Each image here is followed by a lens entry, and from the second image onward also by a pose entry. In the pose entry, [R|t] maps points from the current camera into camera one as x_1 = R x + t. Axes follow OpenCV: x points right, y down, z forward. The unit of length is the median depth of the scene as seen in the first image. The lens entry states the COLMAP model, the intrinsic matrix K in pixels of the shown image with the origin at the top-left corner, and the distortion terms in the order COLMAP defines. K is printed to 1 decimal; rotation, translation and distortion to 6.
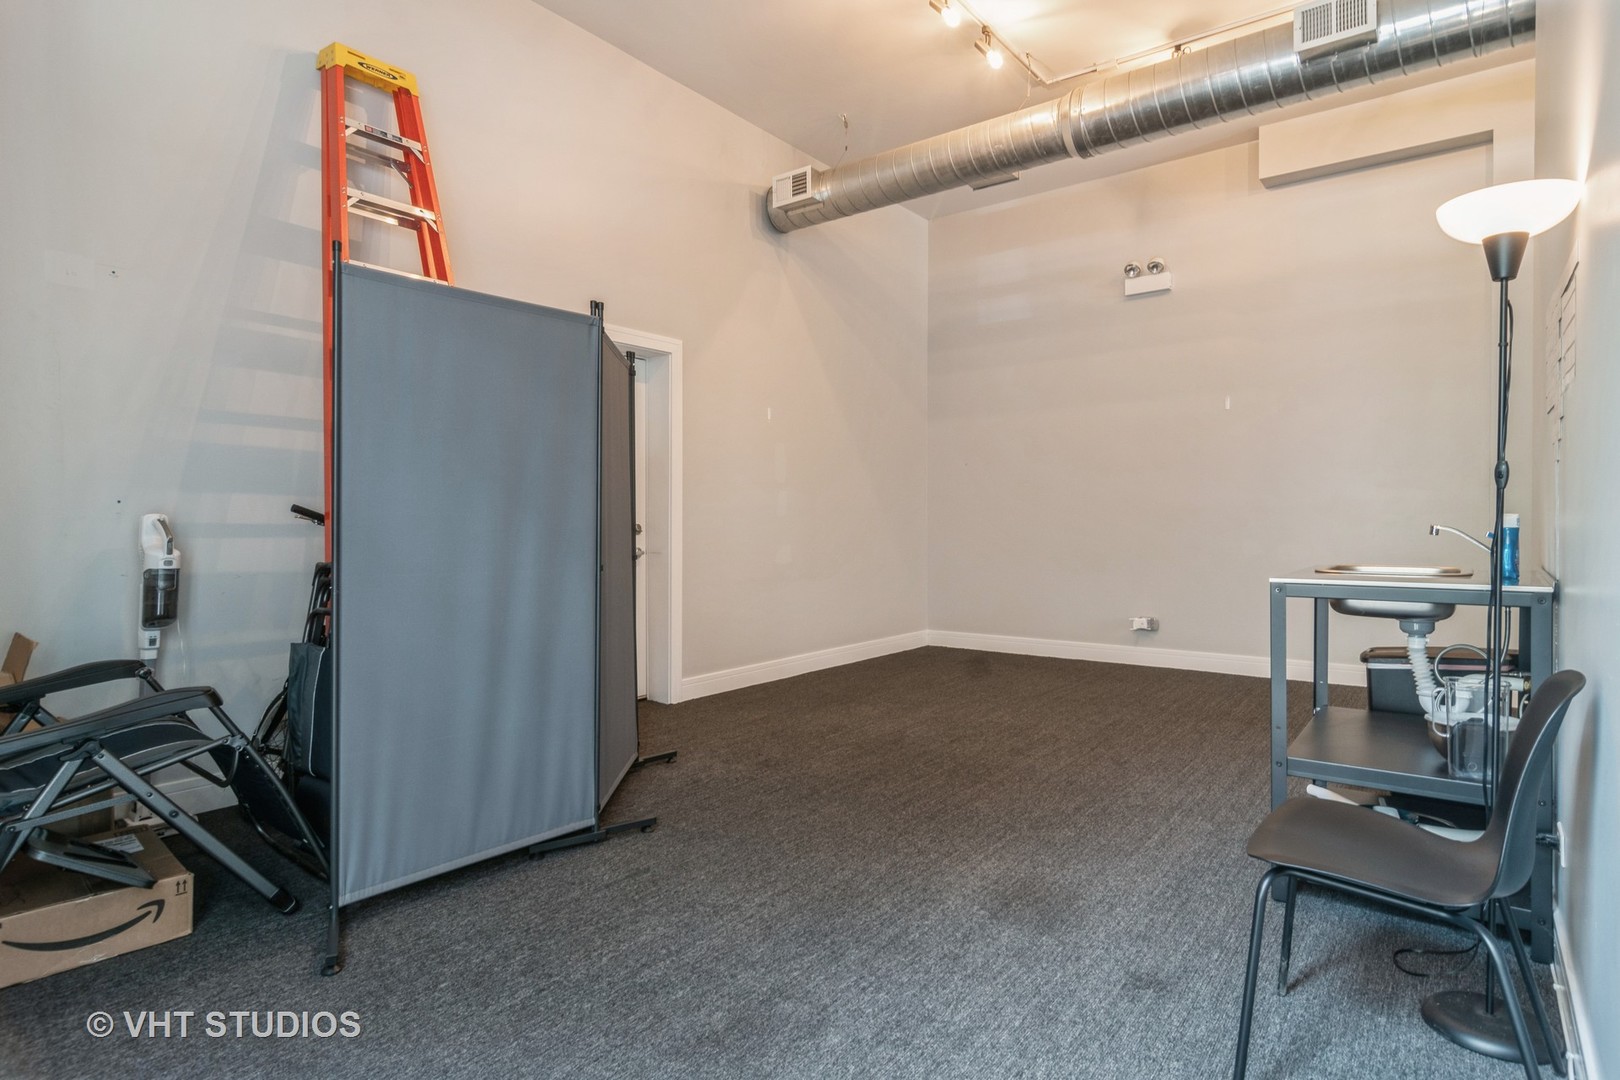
lens RADIAL K [[867.5, 0, 807.7], [0, 867.5, 527.9], [0, 0, 1]] dist [-0.000477, 0.000870]
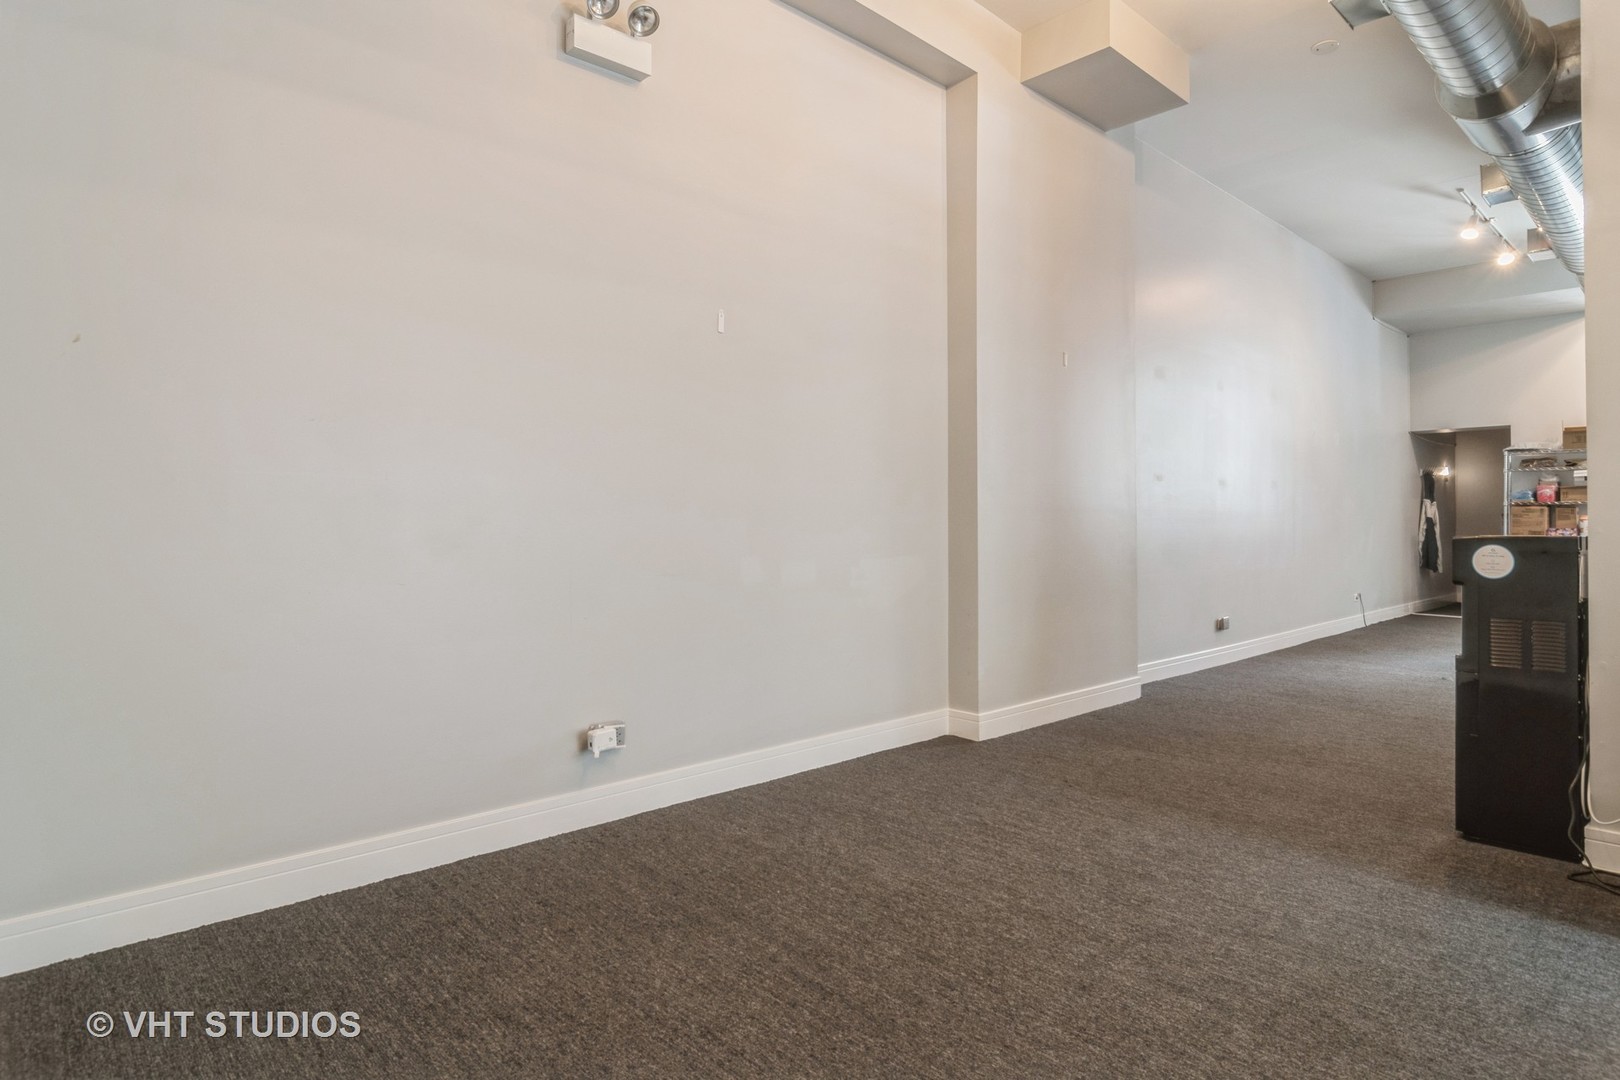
lens RADIAL K [[882.6, 0, 808.6], [0, 882.6, 515.4], [0, 0, 1]] dist [-0.007027, 0.000049]
pose [[0.176060, 0.008721, 0.984341, -0.080249], [0.010325, 0.999889, -0.010705, -0.007764], [-0.984325, 0.012048, 0.175951, 0.814802]]
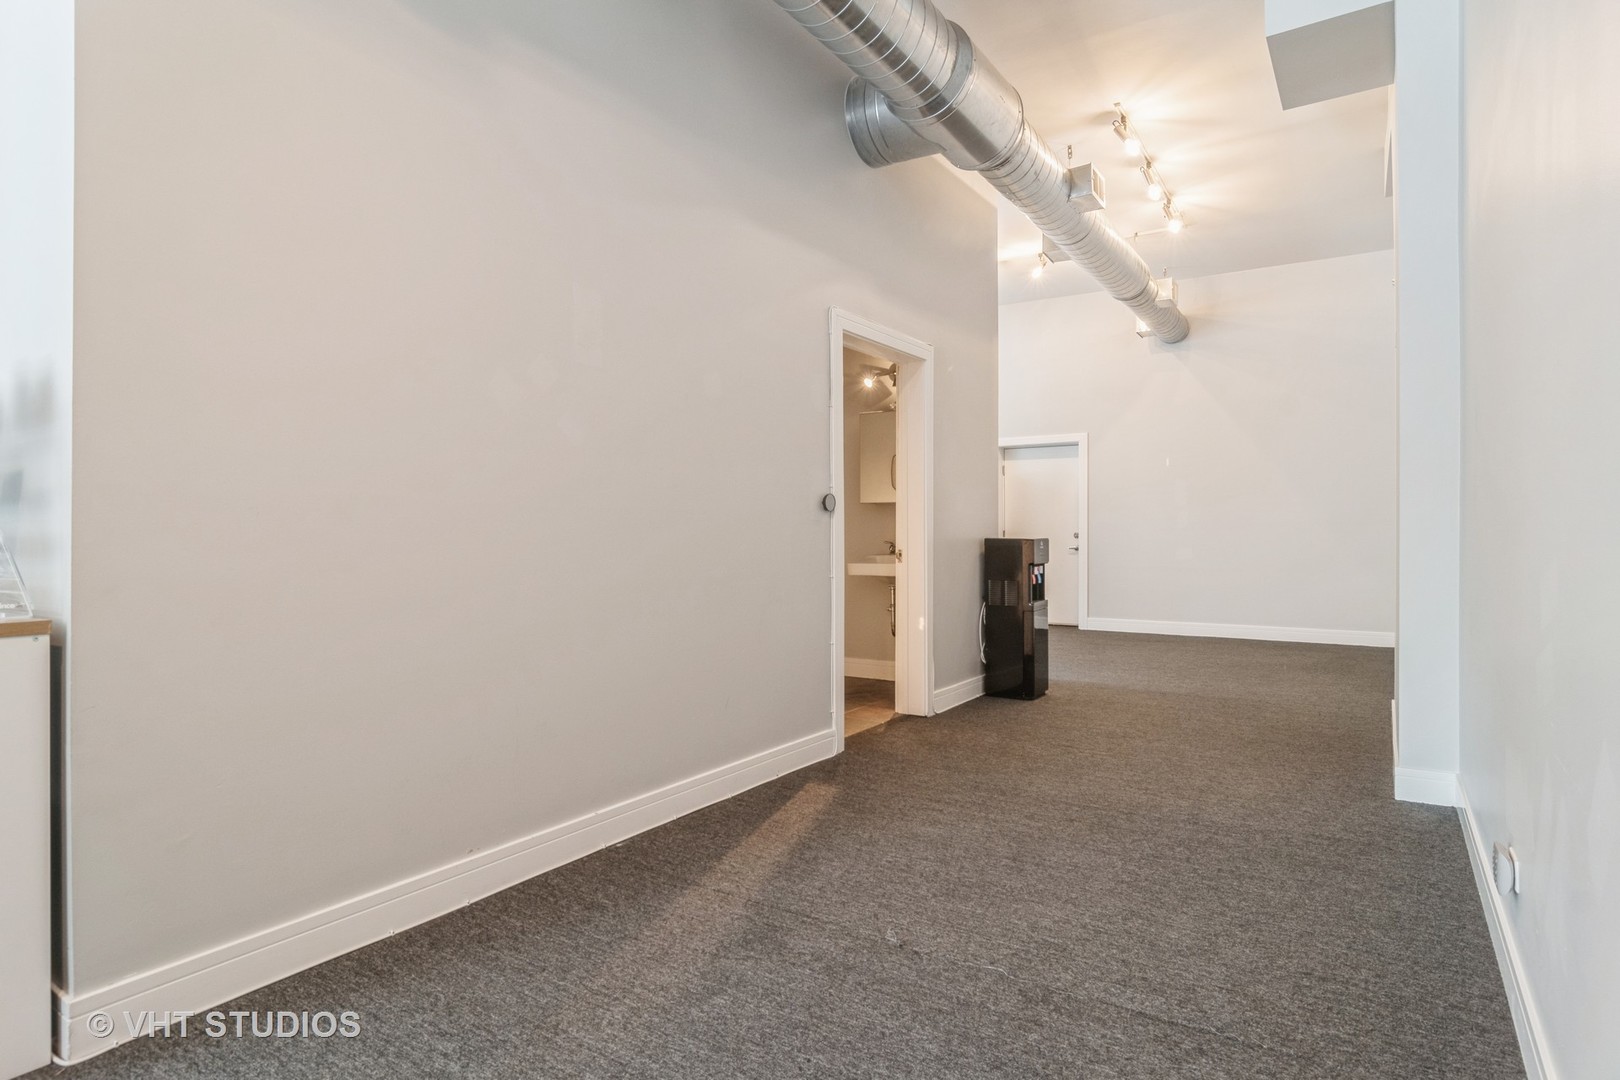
lens RADIAL K [[881.1, 0, 806.9], [0, 881.1, 528.4], [0, 0, 1]] dist [-0.008670, 0.000786]
pose [[0.071251, -0.002156, -0.997456, 1.374478], [-0.008053, 0.999964, -0.002737, -0.003547], [0.997426, 0.008228, 0.071231, 0.228543]]
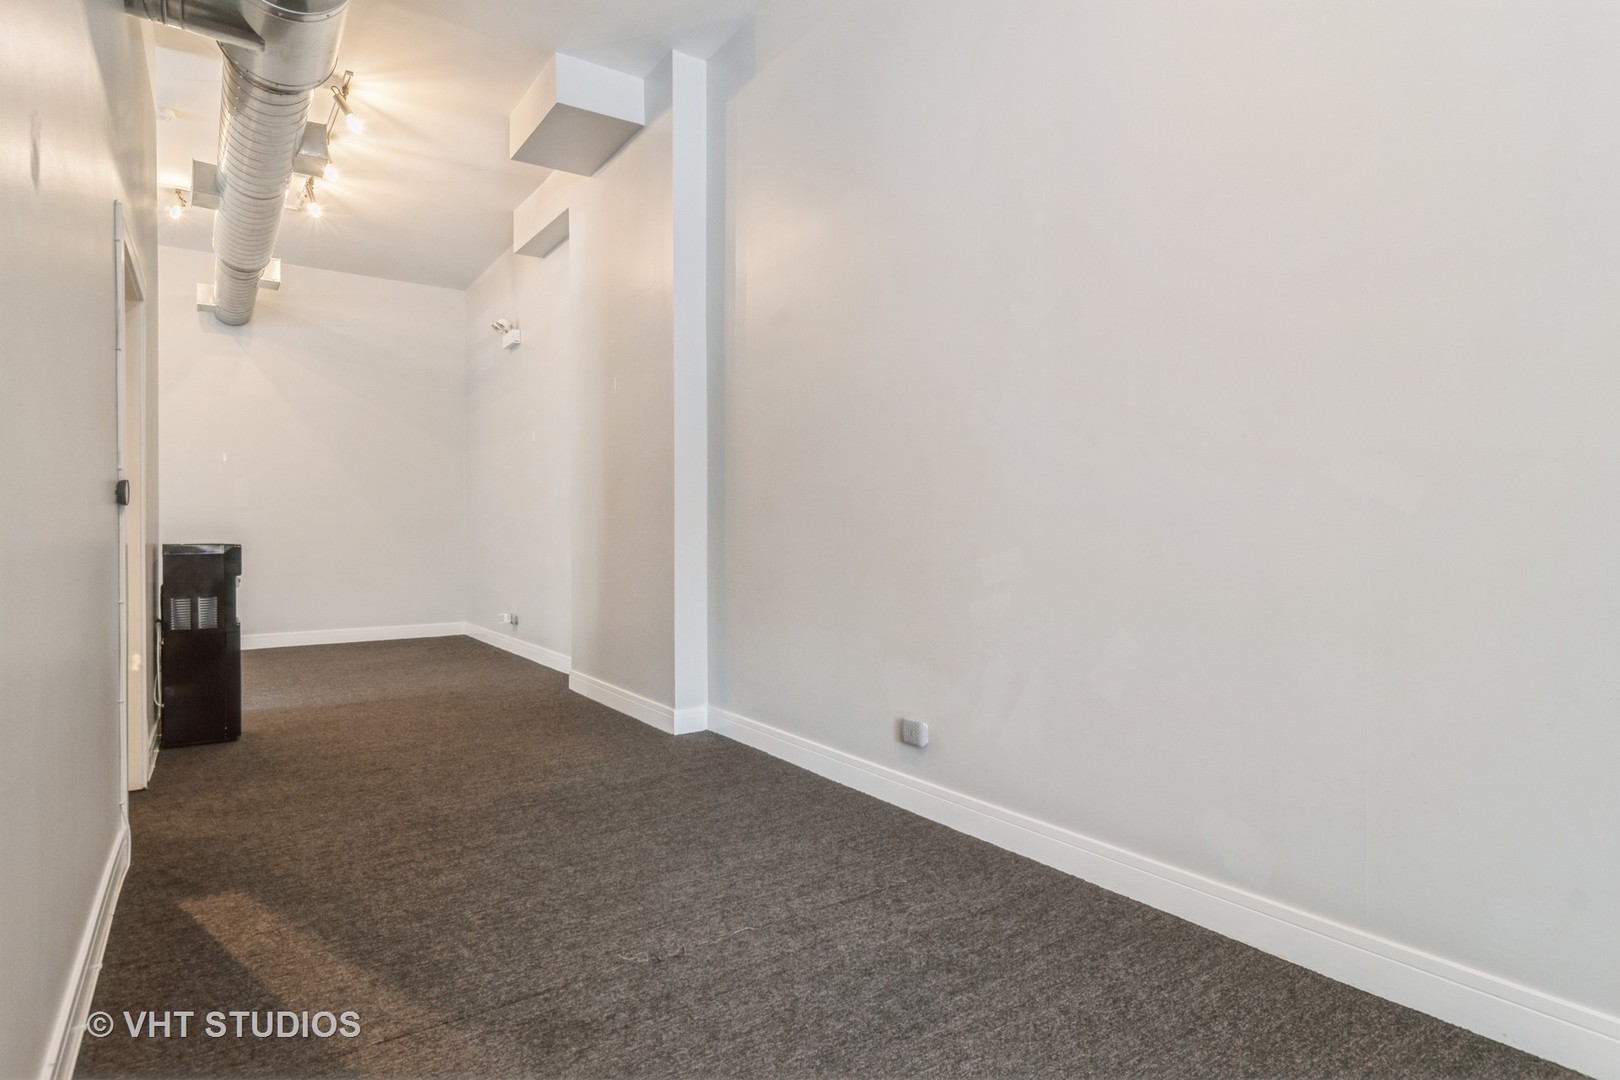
lens RADIAL K [[867.5, 0, 807.7], [0, 867.5, 527.9], [0, 0, 1]] dist [-0.000477, 0.000870]
pose [[0.951419, -0.004059, -0.307872, 1.175711], [0.000055, 0.999915, -0.013014, -0.001050], [0.307898, 0.012365, 0.951339, -0.024810]]
